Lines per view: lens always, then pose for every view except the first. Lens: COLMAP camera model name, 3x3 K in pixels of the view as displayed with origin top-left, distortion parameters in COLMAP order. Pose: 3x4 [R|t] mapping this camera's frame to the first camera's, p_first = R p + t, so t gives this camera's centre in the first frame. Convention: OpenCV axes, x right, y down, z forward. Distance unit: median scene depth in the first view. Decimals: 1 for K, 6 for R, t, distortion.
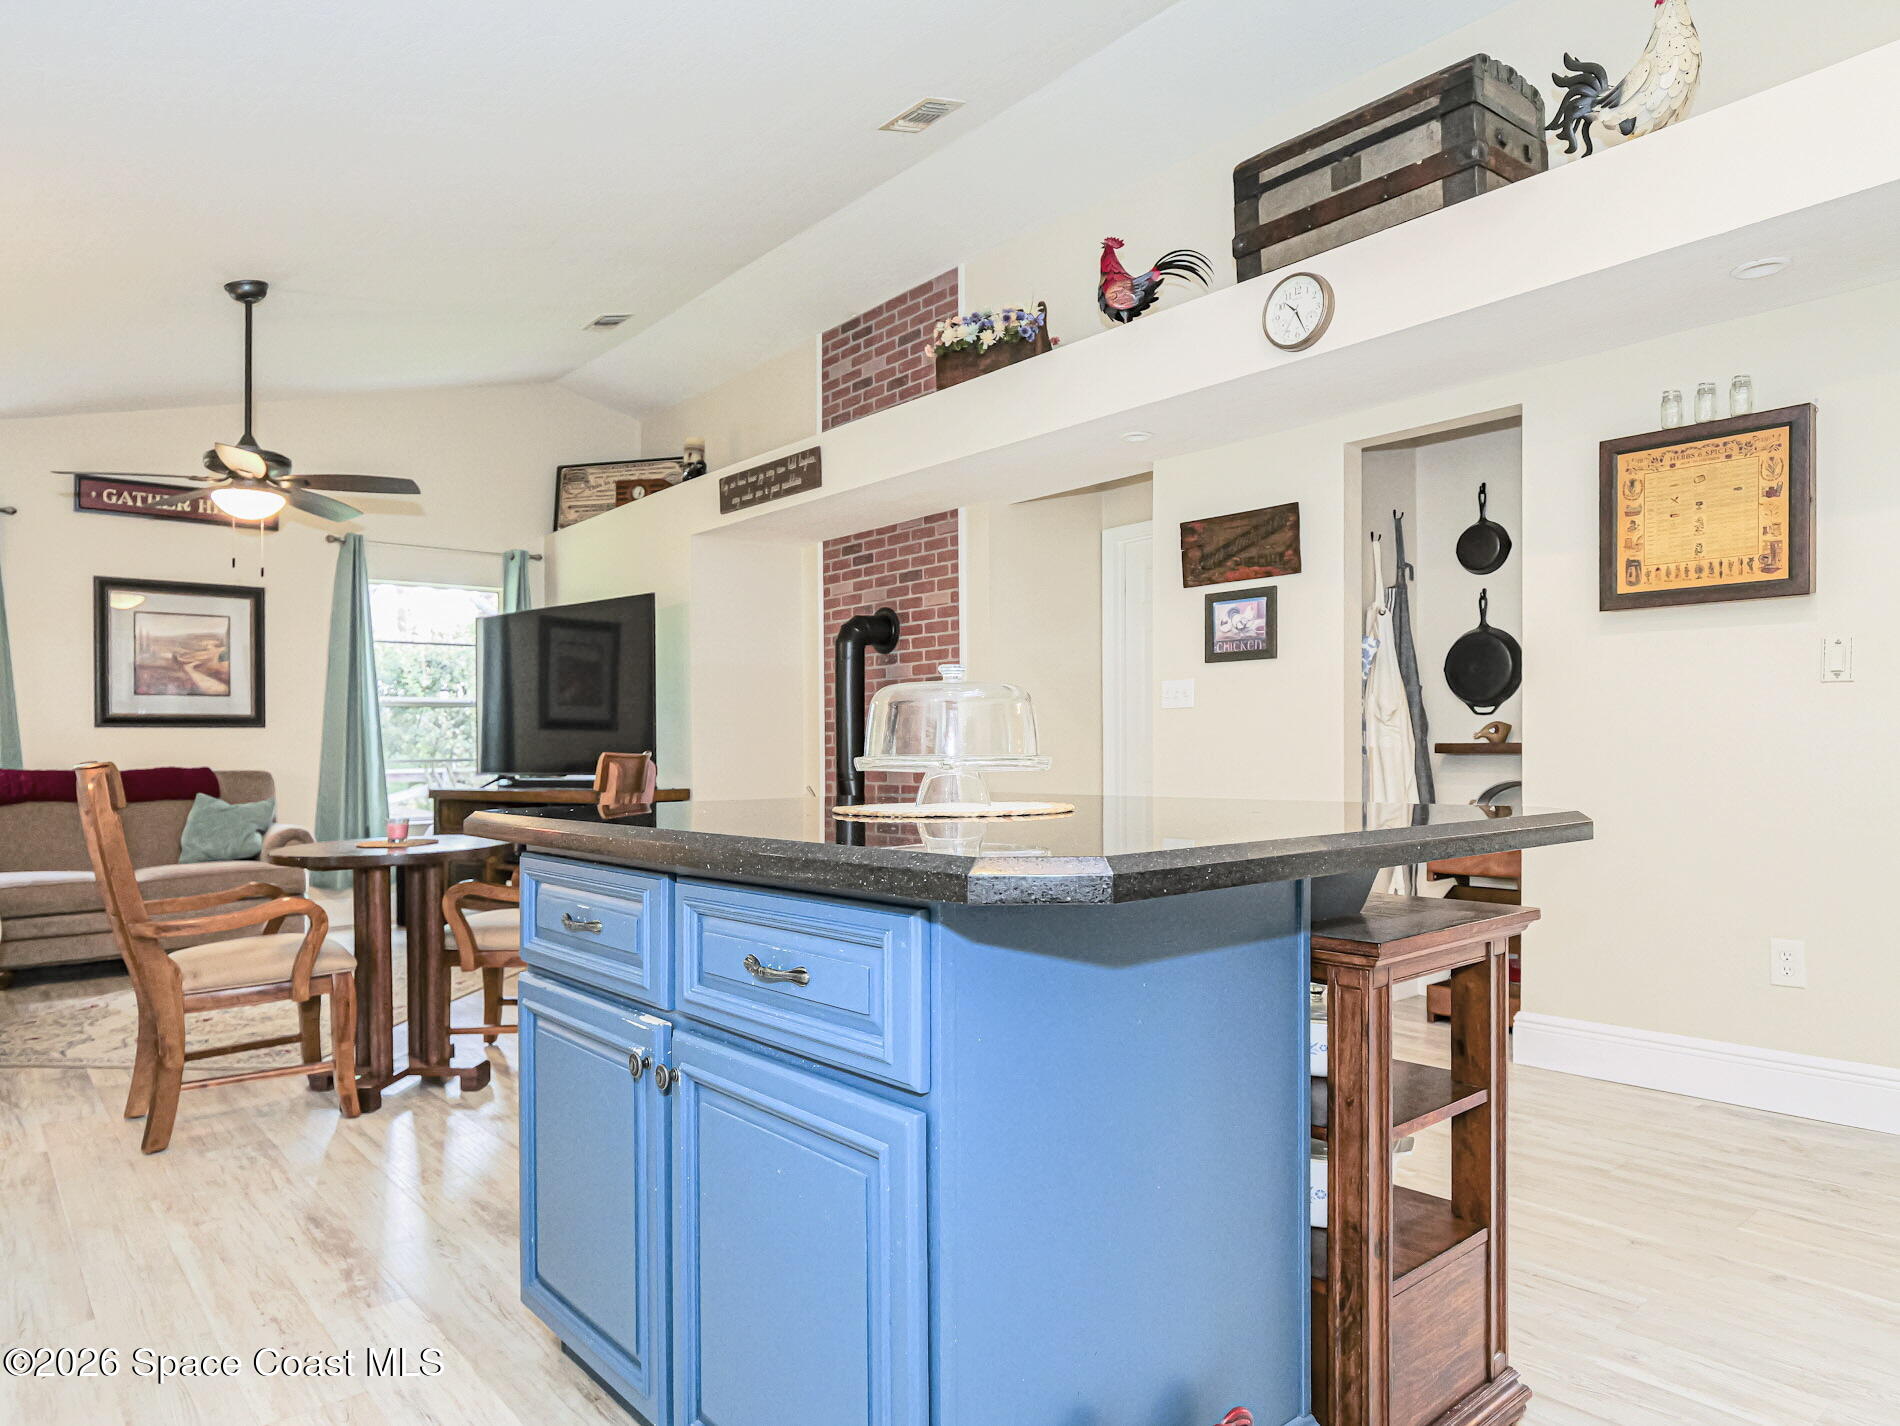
lens RADIAL K [[1204.6, 0, 950.0], [0, 1204.6, 713.0], [0, 0, 1]] dist [0.024920, -0.020570]
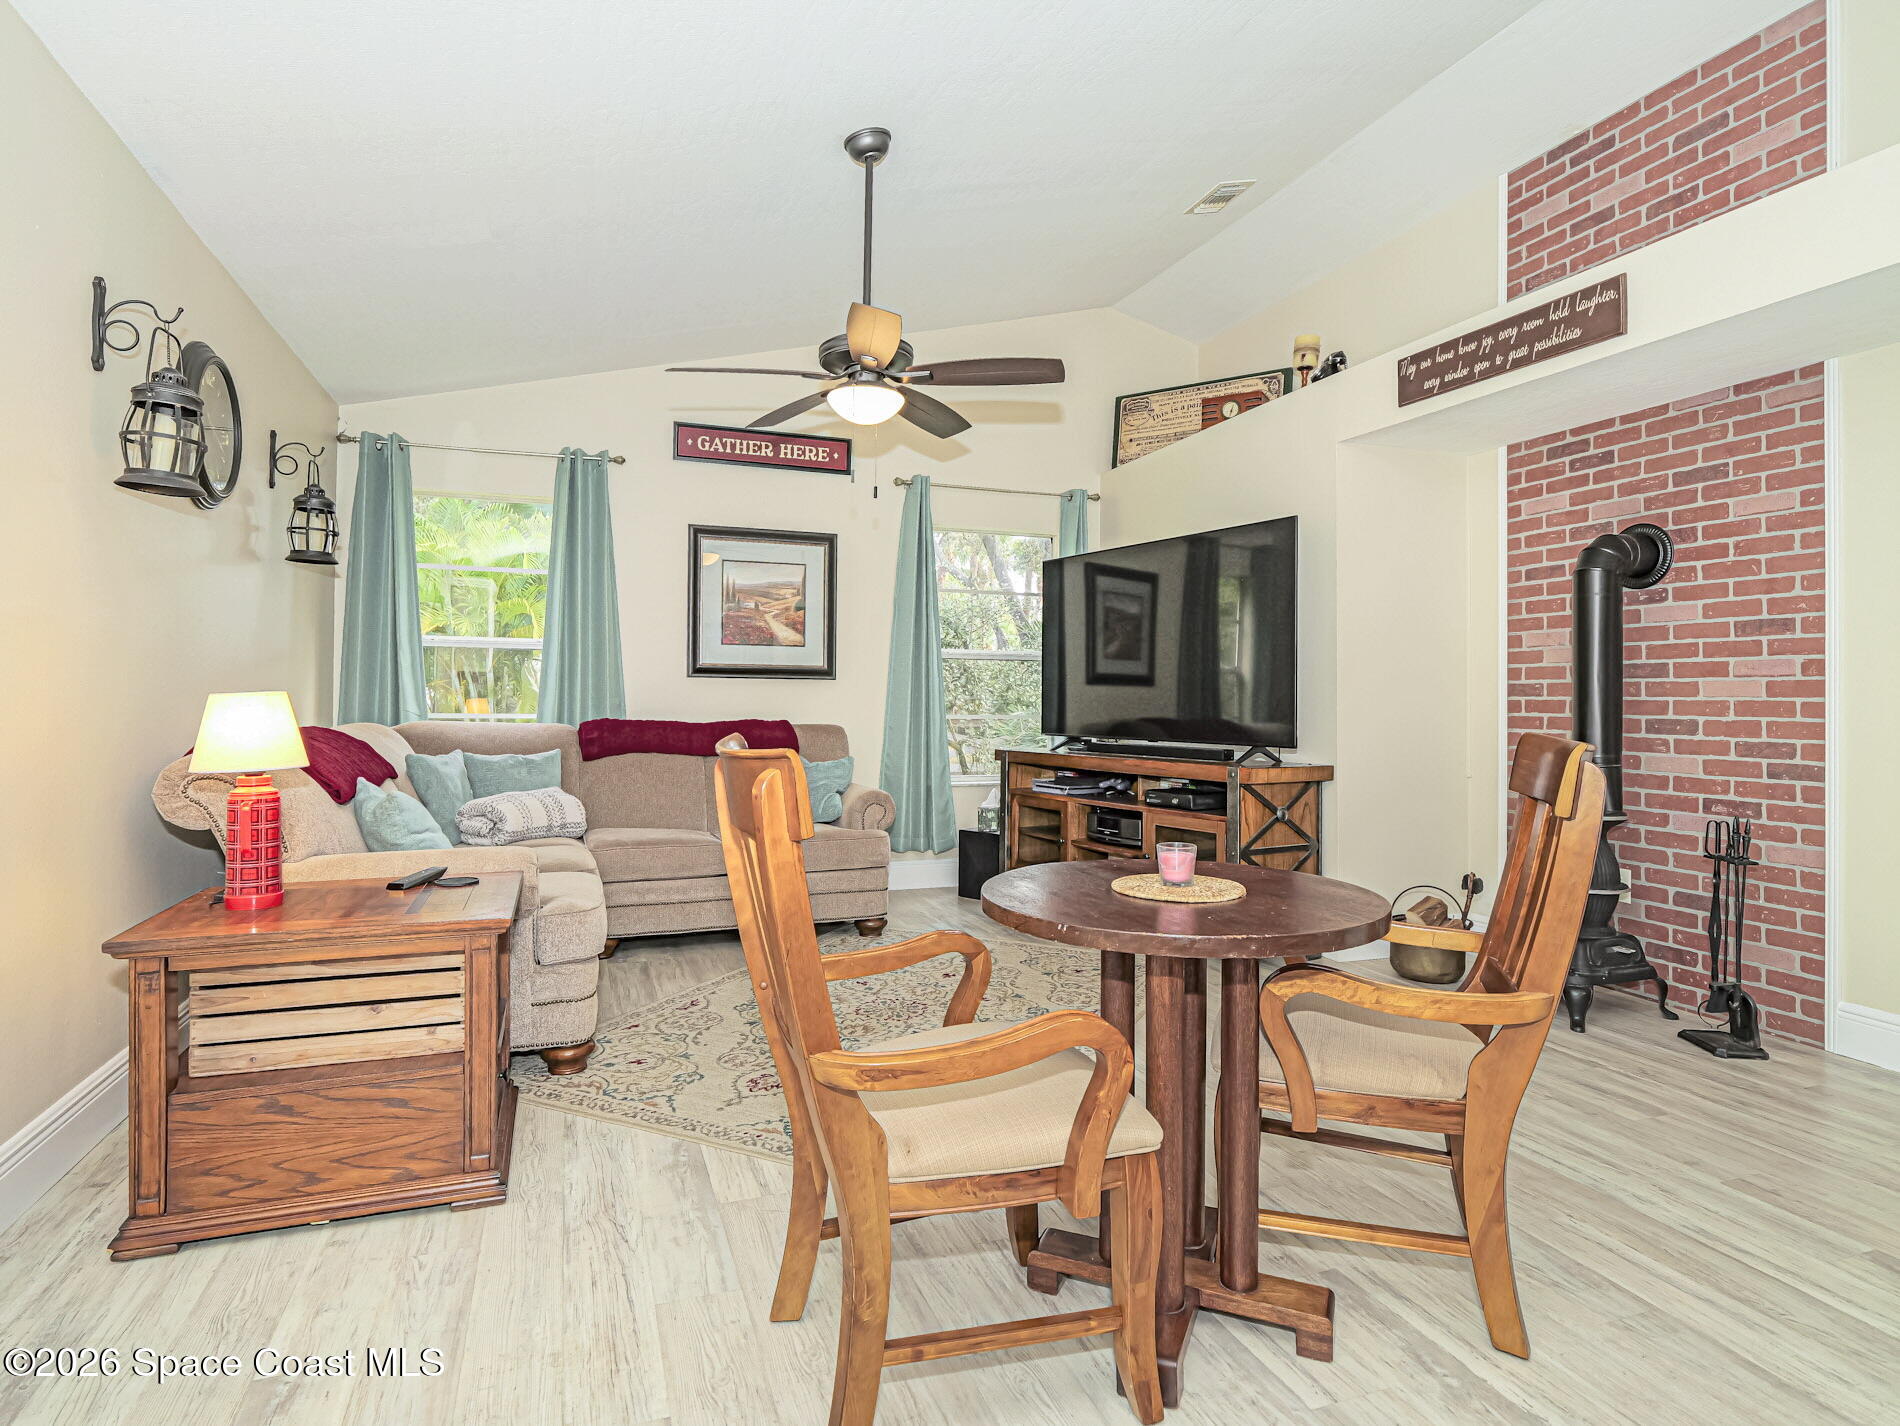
lens RADIAL K [[1019.1, 0, 948.4], [0, 1019.1, 655.0], [0, 0, 1]] dist [0.000884, 0.000182]
pose [[0.942953, 0.006704, -0.332858, -0.226114], [-0.011663, 0.999849, -0.012902, 0.002001], [0.332721, 0.016048, 0.942889, 0.285775]]
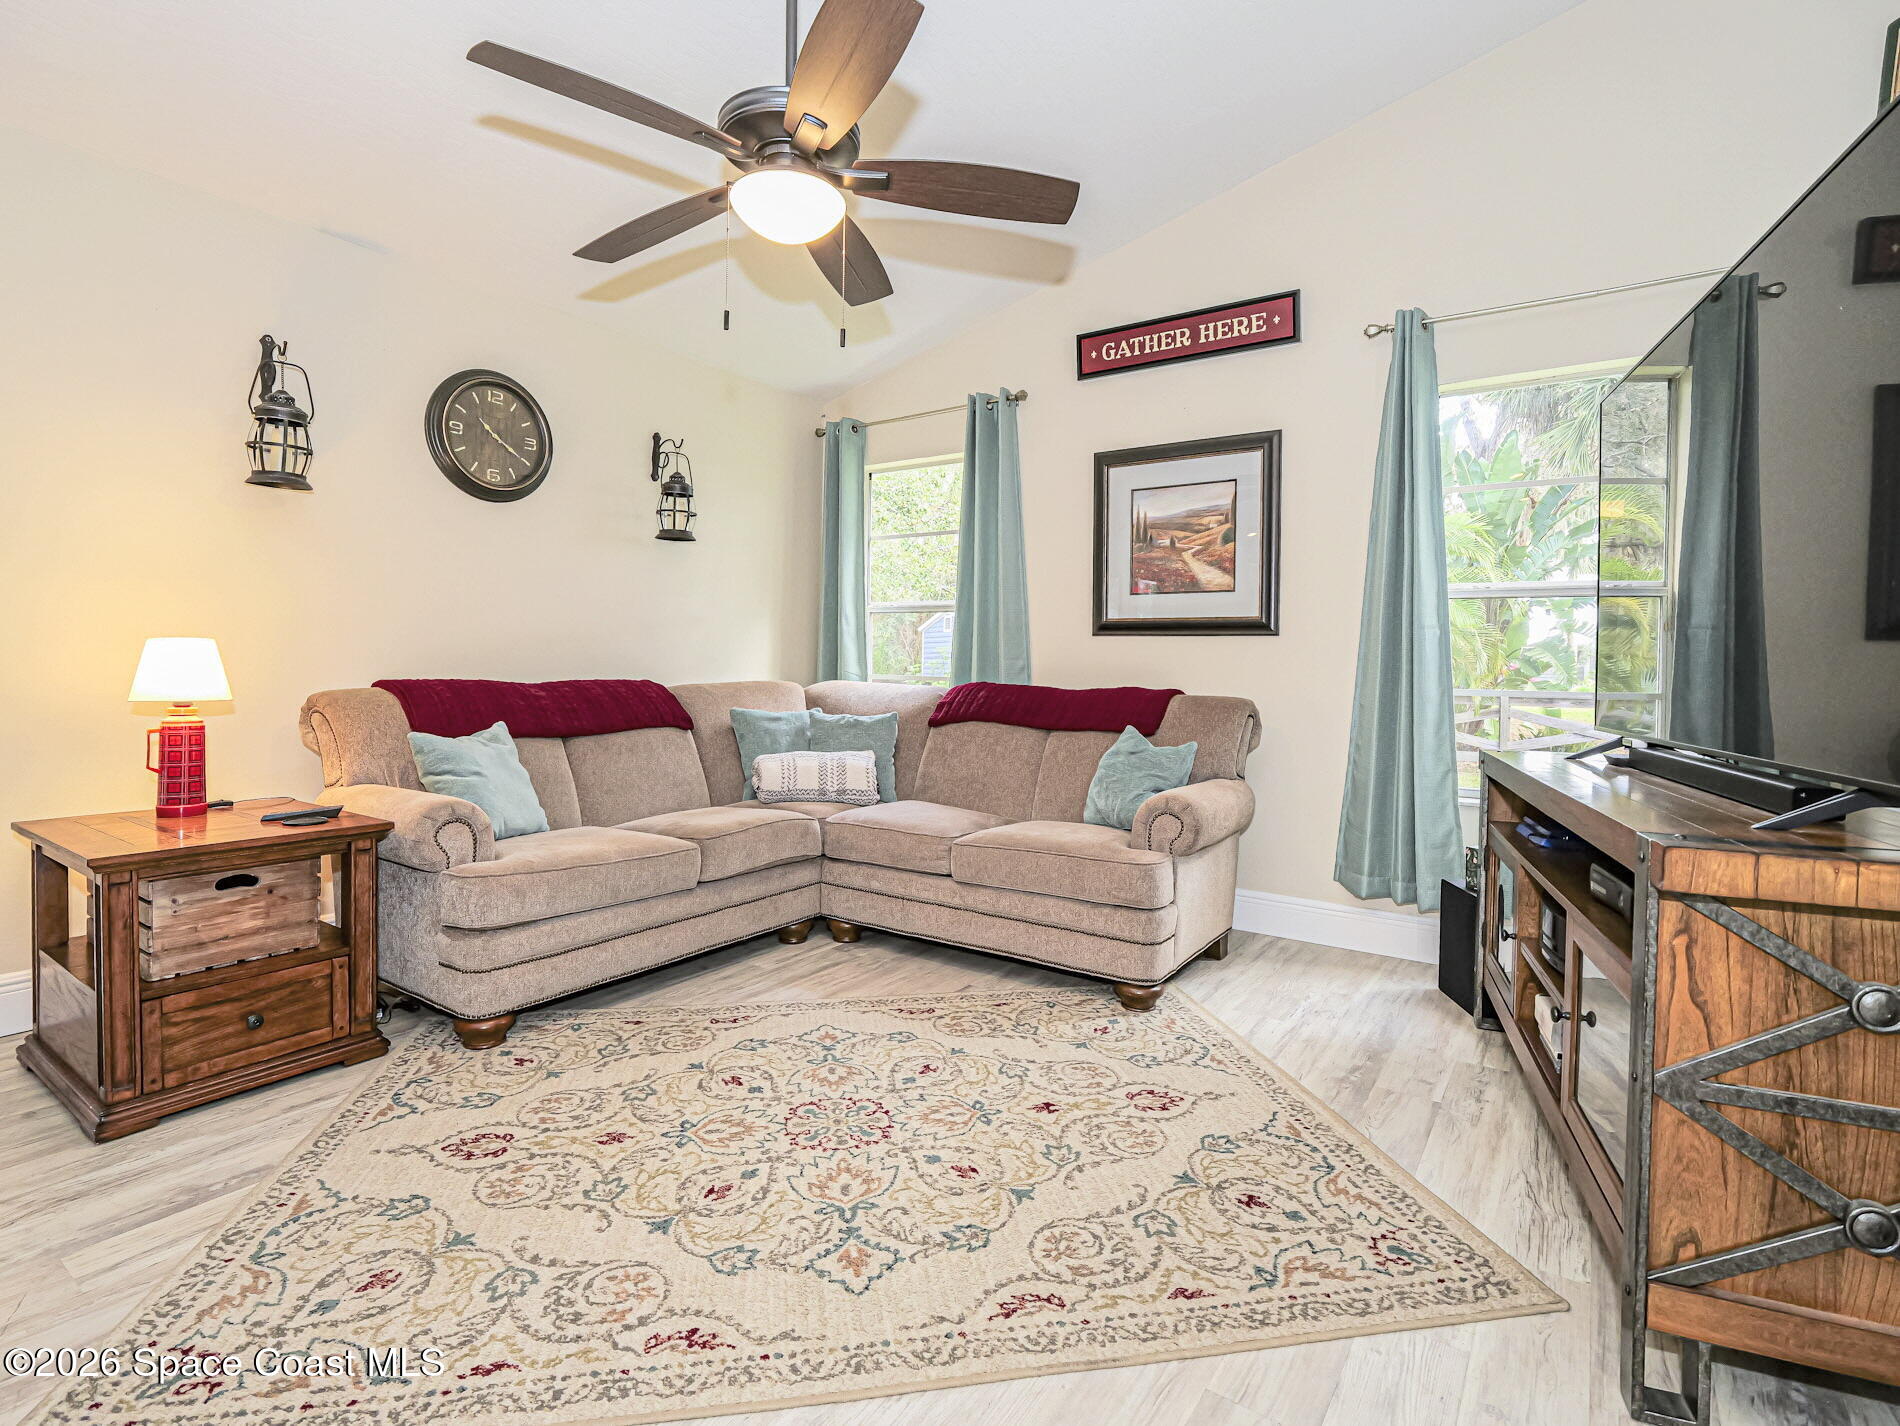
lens RADIAL K [[939.4, 0, 949.6], [0, 939.4, 647.0], [0, 0, 1]] dist [-0.002851, -0.000741]
pose [[0.261186, -0.000147, -0.965289, -0.112521], [0.005570, 0.999984, 0.001355, 0.017646], [0.965272, -0.005731, 0.261182, 0.727529]]
